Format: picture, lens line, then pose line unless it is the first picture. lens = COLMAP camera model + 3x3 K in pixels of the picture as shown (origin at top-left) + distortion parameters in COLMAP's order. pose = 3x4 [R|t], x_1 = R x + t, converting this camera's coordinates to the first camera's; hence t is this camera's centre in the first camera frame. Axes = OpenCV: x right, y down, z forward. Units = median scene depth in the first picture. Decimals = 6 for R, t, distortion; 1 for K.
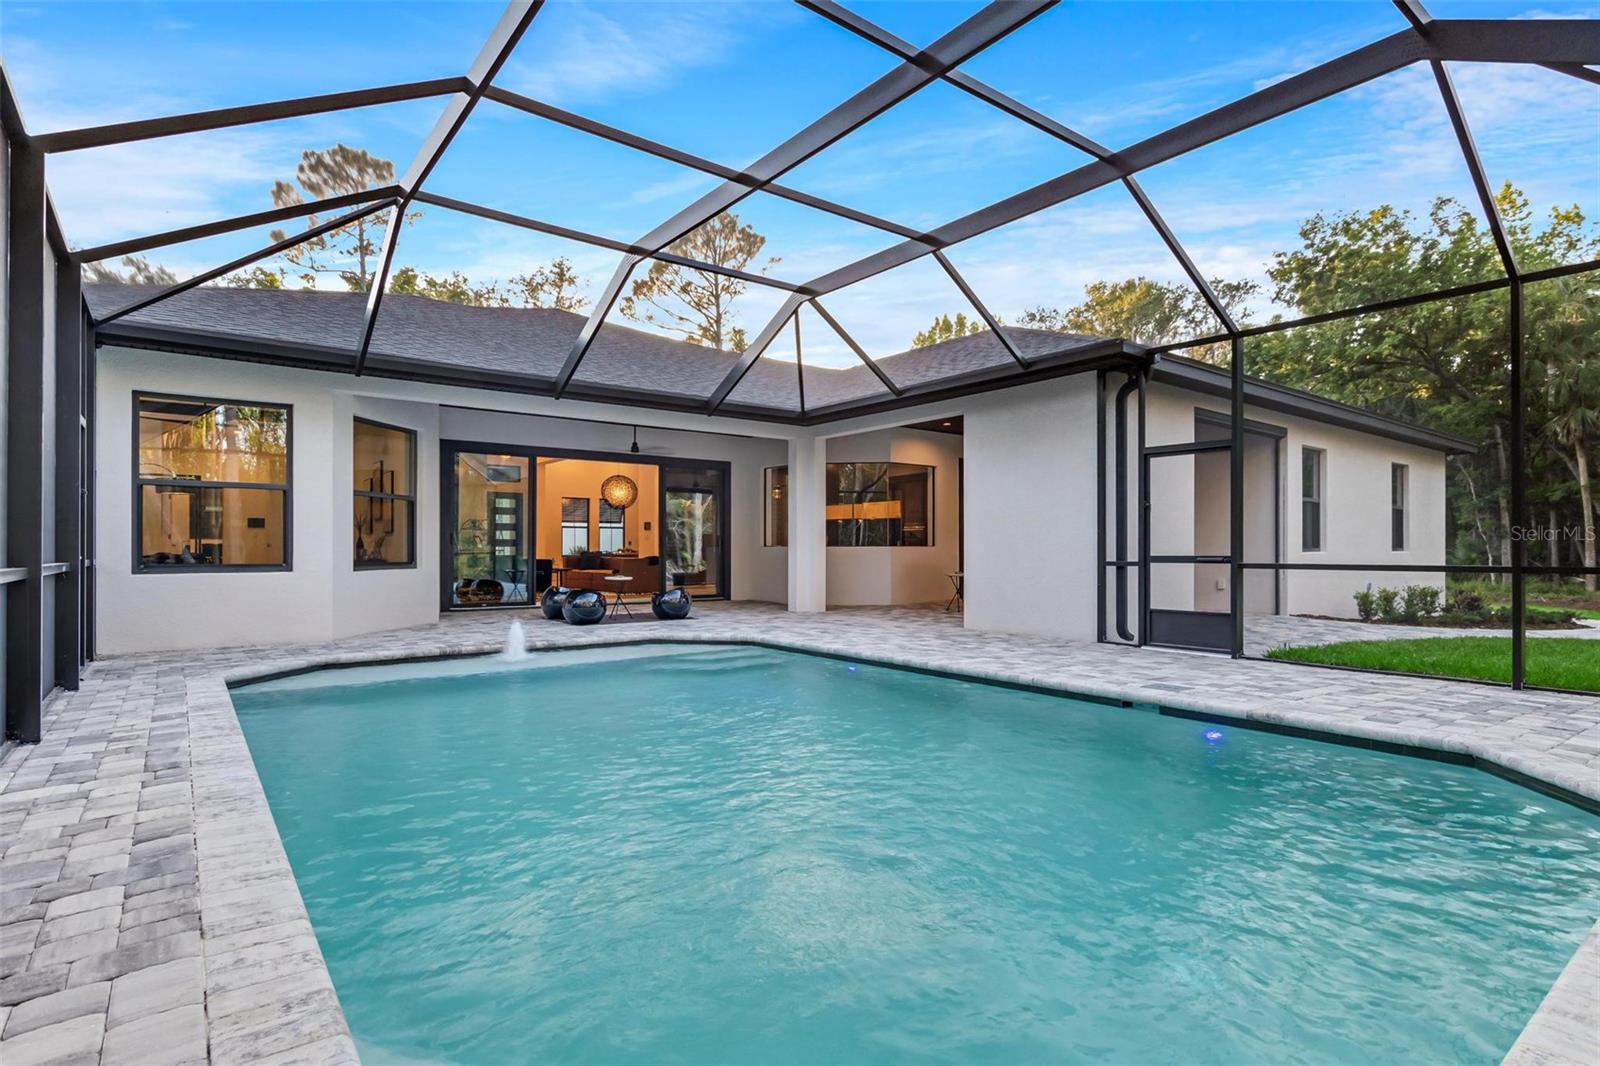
lens RADIAL K [[816.1, 0, 798.3], [0, 816.1, 545.5], [0, 0, 1]] dist [-0.000138, 0.000113]
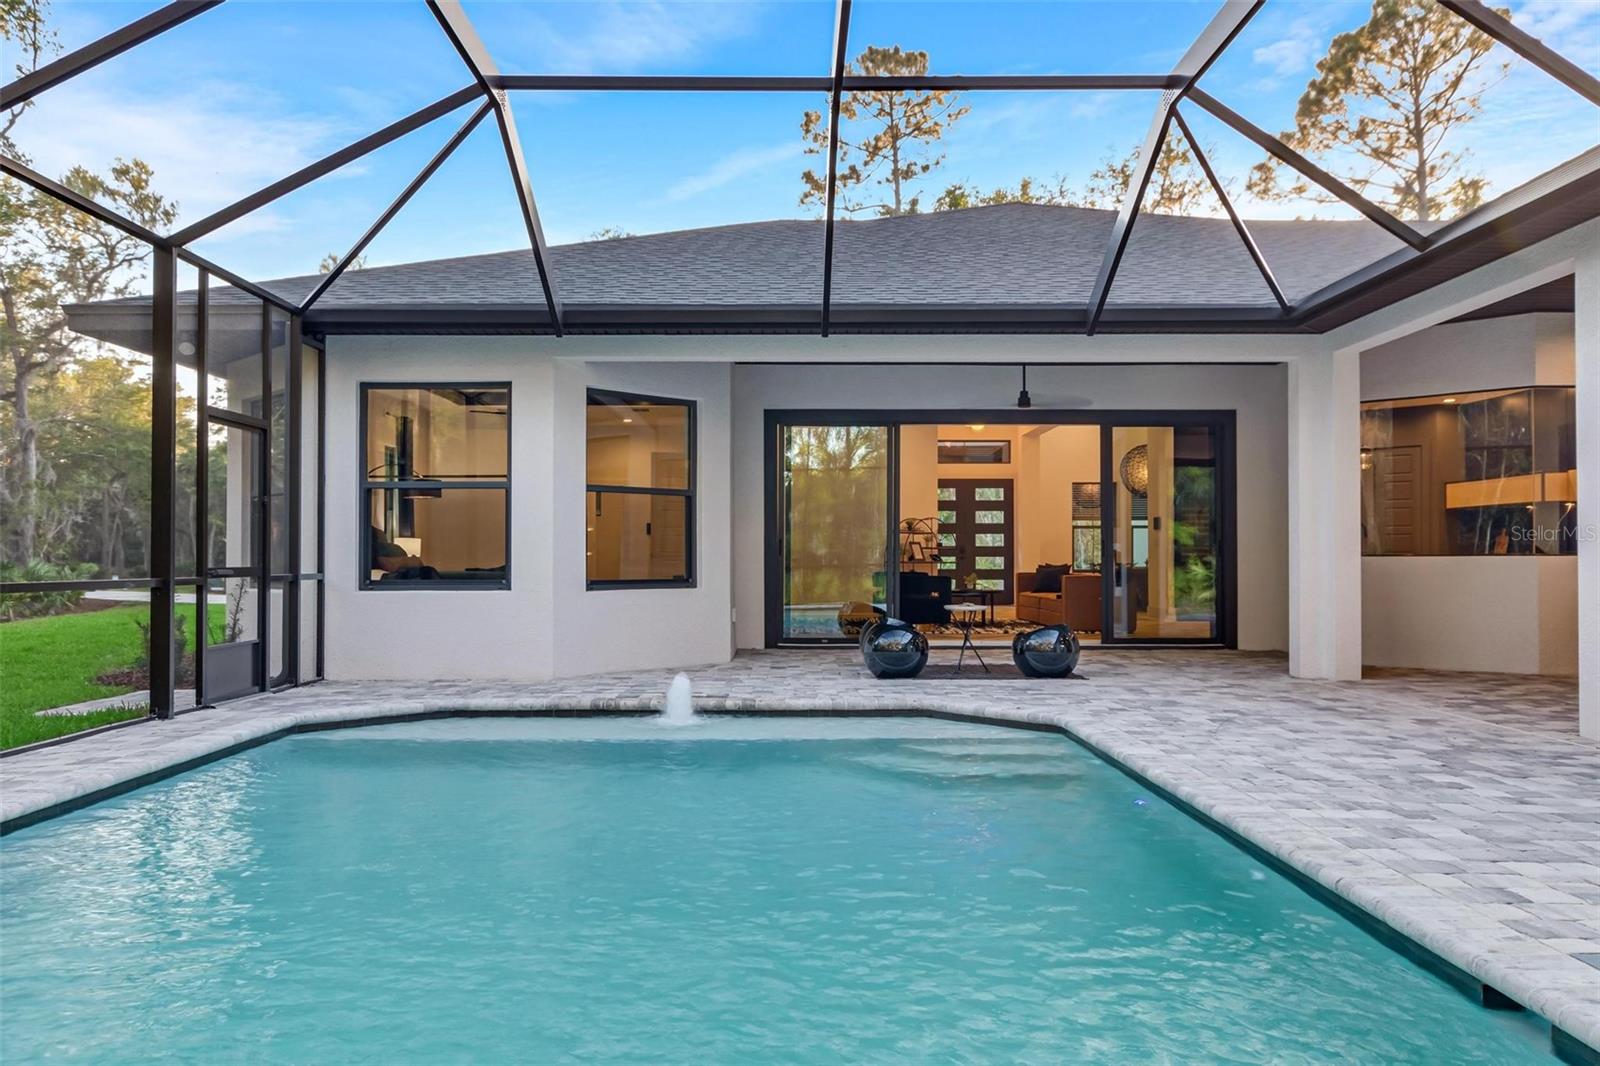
lens RADIAL K [[1183.9, 0, 798.2], [0, 1183.9, 528.4], [0, 0, 1]] dist [-0.009100, -0.000850]
pose [[0.792443, -0.017131, -0.609706, 0.238320], [0.004431, 0.999741, -0.022331, -0.001066], [0.609930, 0.014994, 0.792313, 0.192913]]
